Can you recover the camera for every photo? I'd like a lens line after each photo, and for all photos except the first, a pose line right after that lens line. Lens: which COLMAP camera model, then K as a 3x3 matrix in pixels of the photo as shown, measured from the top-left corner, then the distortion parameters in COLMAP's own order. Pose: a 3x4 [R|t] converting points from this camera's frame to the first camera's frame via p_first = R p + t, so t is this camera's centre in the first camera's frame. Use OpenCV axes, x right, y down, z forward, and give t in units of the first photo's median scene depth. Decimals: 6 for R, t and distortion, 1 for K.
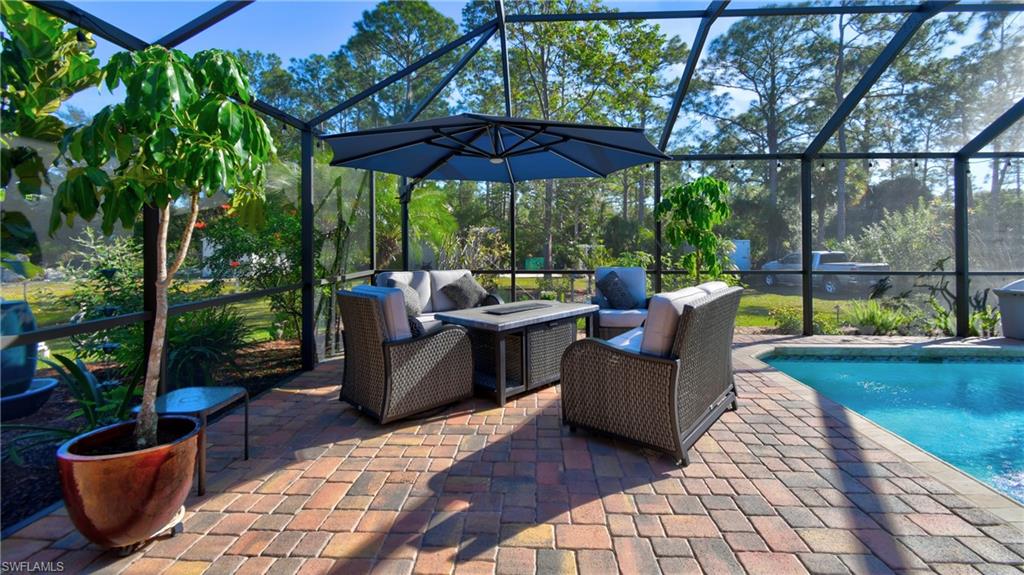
lens RADIAL K [[456.4, 0, 515.8], [0, 456.4, 280.6], [0, 0, 1]] dist [-0.001215, -0.000125]
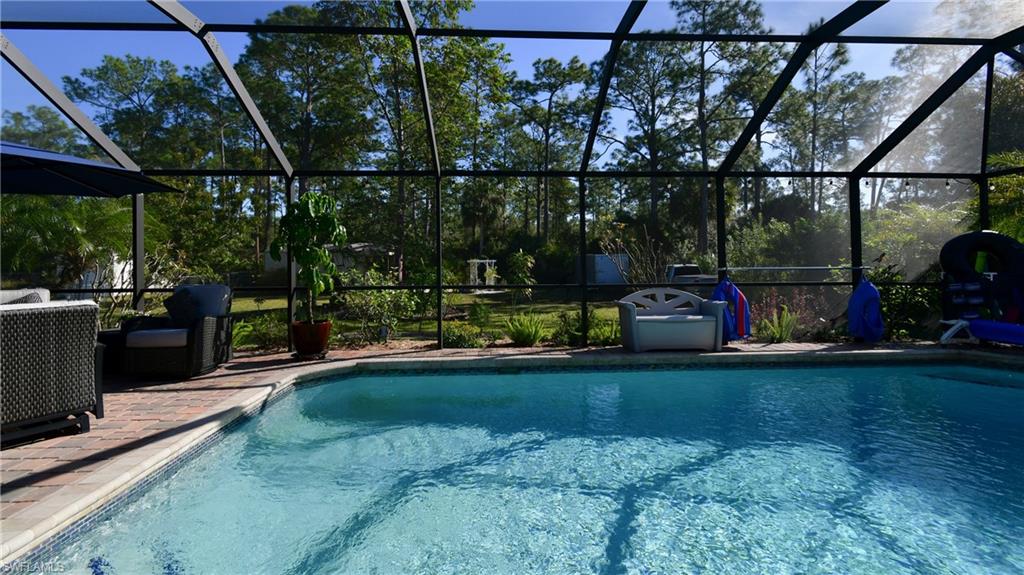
lens RADIAL K [[456.4, 0, 513.4], [0, 456.4, 289.0], [0, 0, 1]] dist [-0.001215, -0.000125]
pose [[0.995629, -0.012747, 0.092522, 0.107125], [0.014068, 0.999808, -0.013644, 0.000445], [-0.092330, 0.014886, 0.995617, -0.003883]]
